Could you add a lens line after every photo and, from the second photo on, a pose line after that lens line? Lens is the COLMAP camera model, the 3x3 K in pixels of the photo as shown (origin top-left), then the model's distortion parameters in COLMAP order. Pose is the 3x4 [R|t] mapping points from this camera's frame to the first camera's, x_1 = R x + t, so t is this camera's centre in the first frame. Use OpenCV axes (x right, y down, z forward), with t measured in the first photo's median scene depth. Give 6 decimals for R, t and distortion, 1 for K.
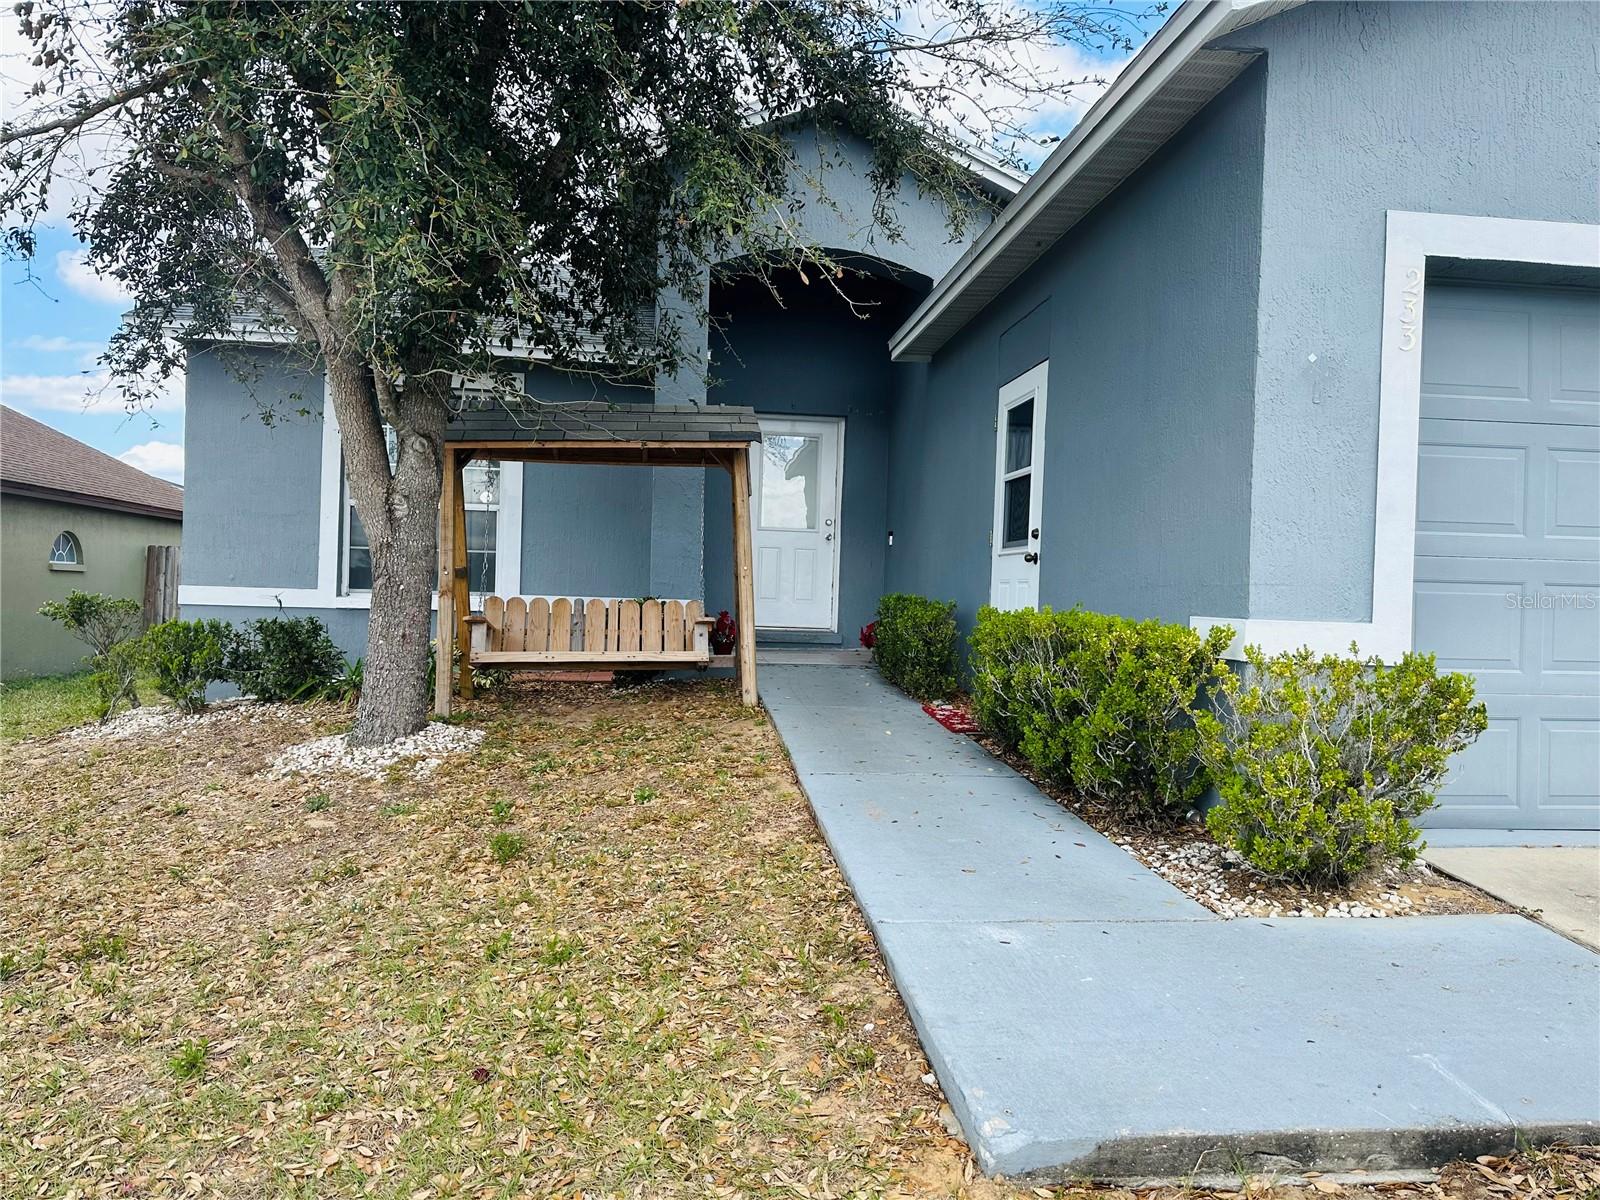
lens RADIAL K [[1118.7, 0, 800.0], [0, 1118.7, 600.0], [0, 0, 1]] dist [0.055835, -0.061592]
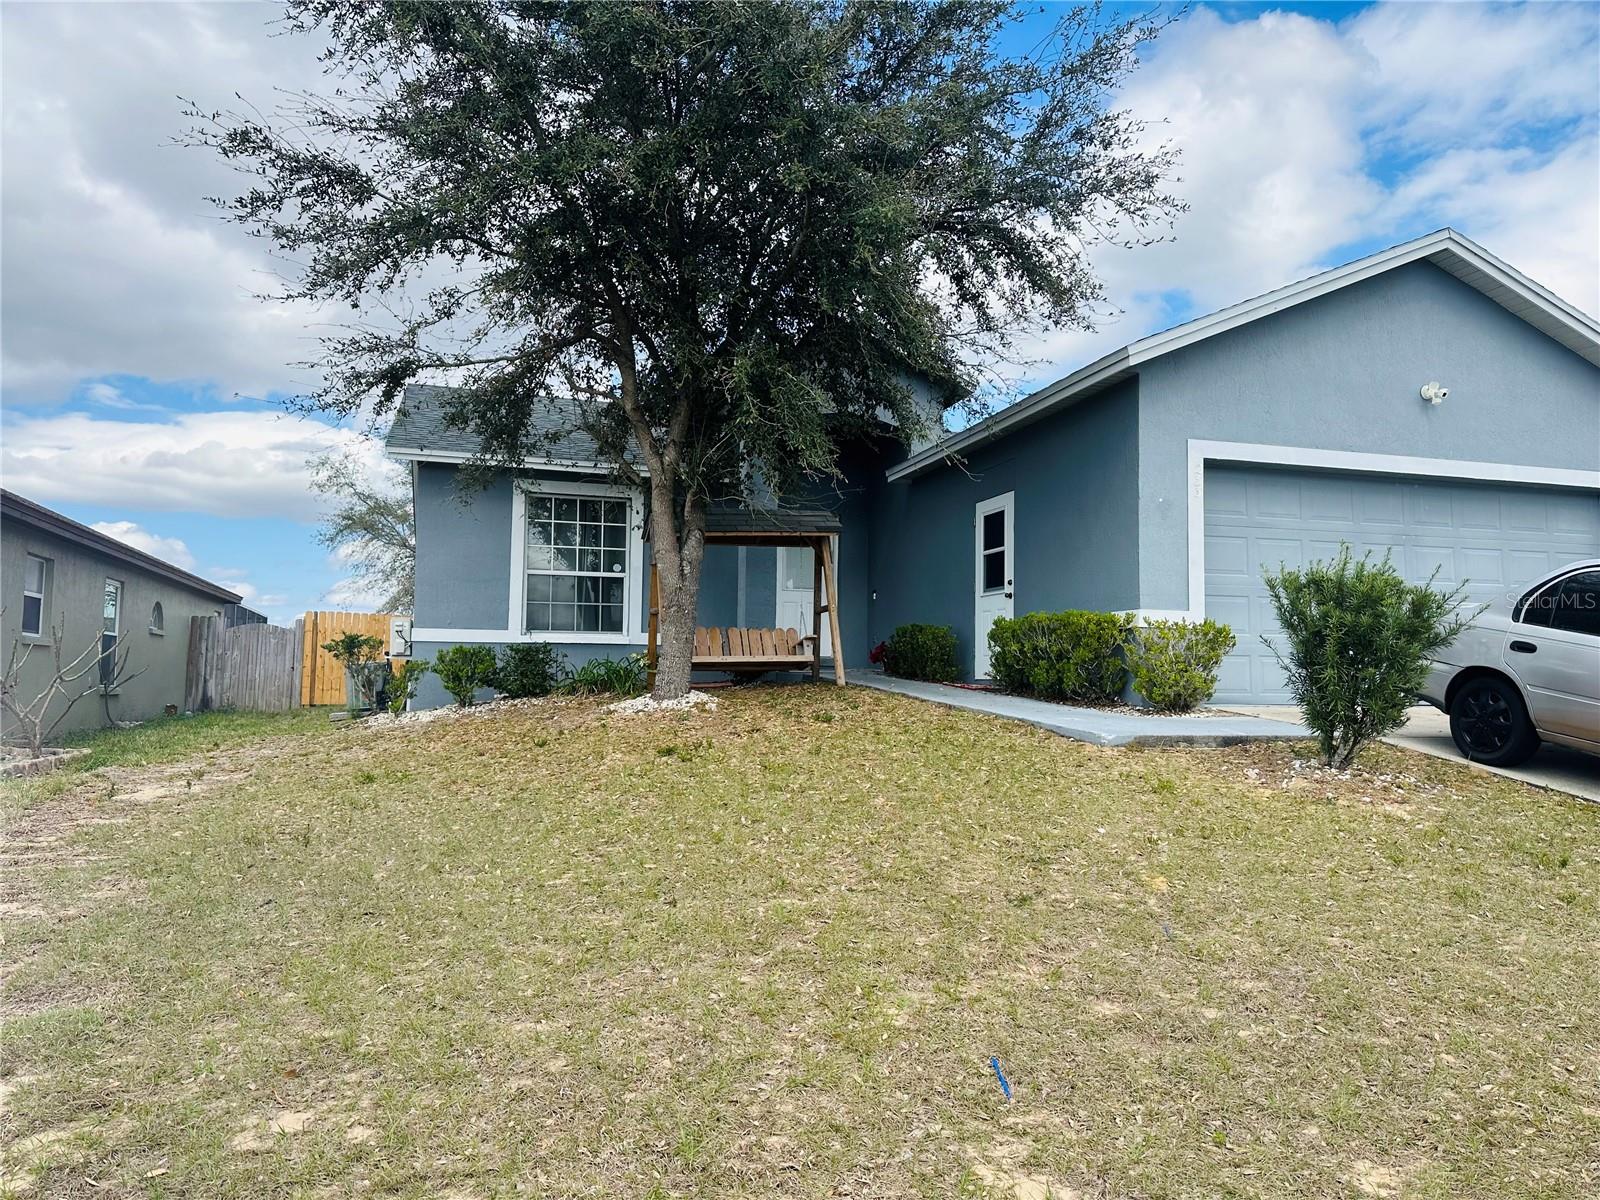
lens RADIAL K [[1105.5, 0, 800.0], [0, 1105.5, 600.0], [0, 0, 1]] dist [0.135061, -0.206671]
pose [[0.984908, -0.006076, 0.172971, -0.450281], [0.019254, 0.997027, -0.074613, 0.100353], [-0.172004, 0.076817, 0.982097, -0.746798]]
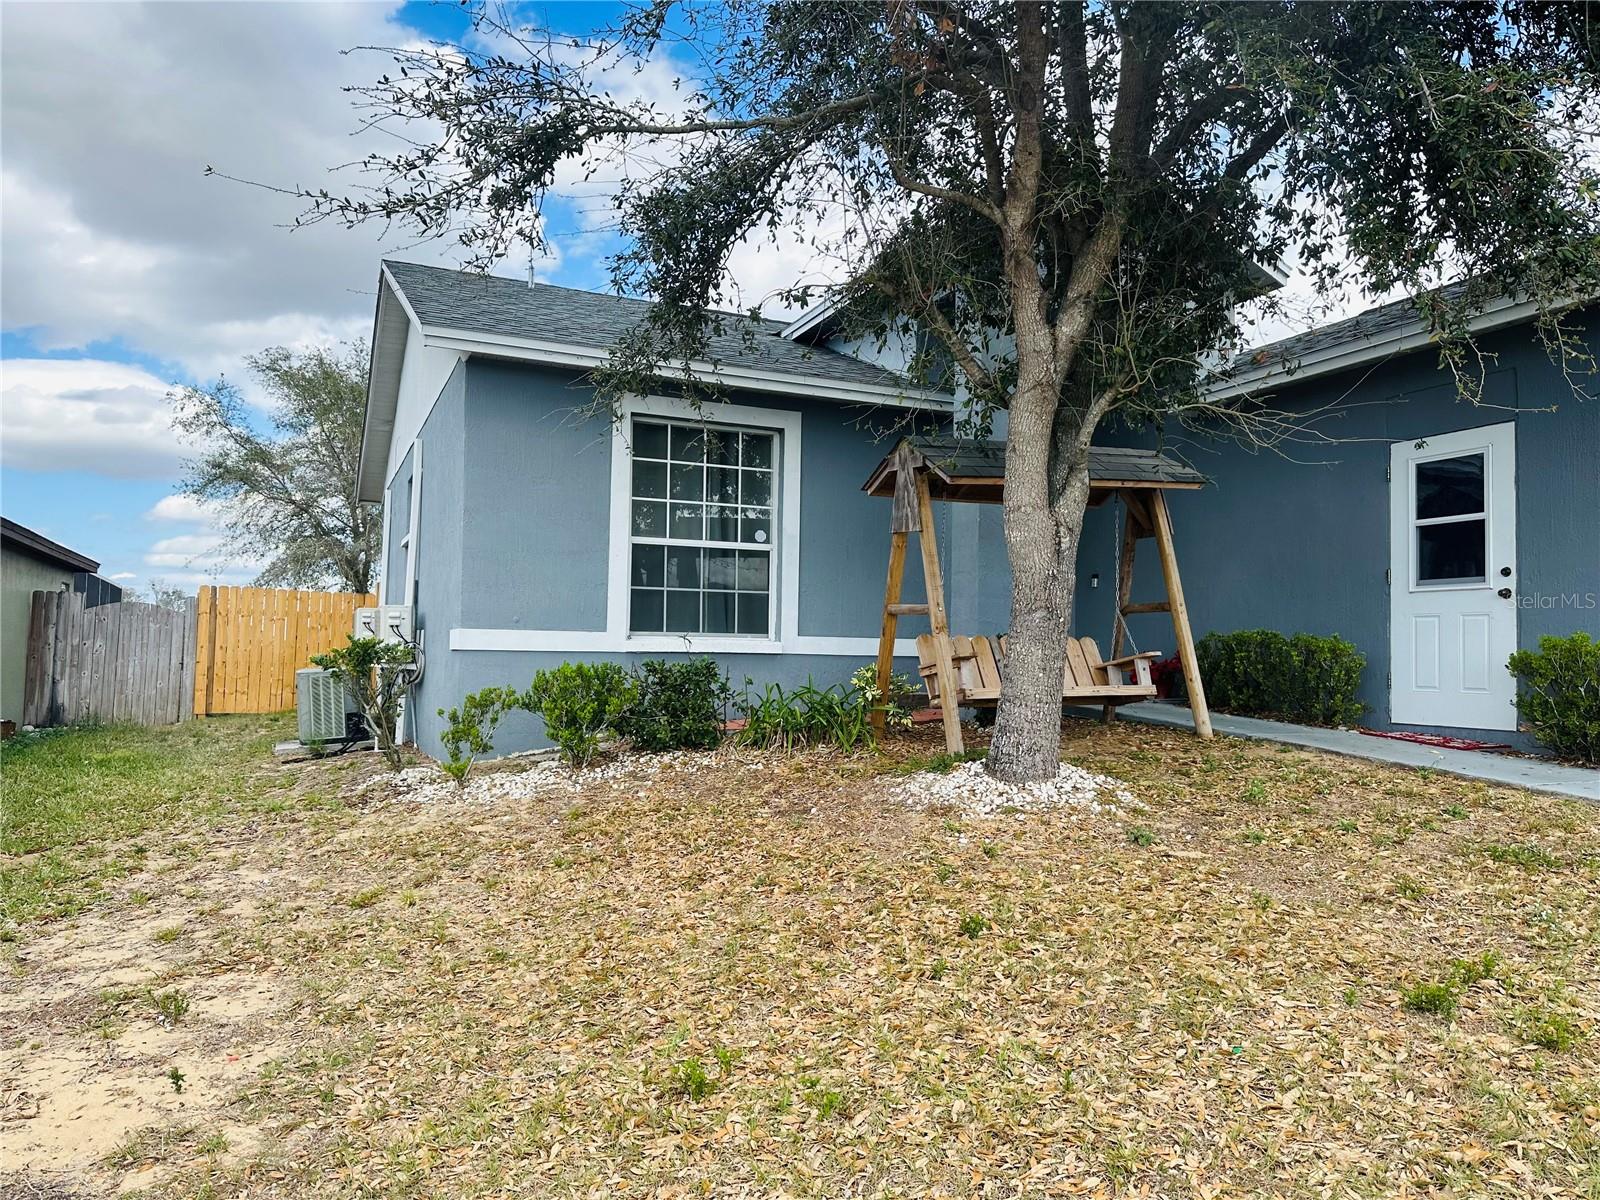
lens RADIAL K [[1107.2, 0, 800.0], [0, 1107.2, 600.0], [0, 0, 1]] dist [0.080276, -0.080606]
pose [[0.955131, 0.000548, 0.296182, -0.811418], [0.013610, 0.998861, -0.045738, 0.012527], [-0.295870, 0.047717, 0.954036, 0.115872]]
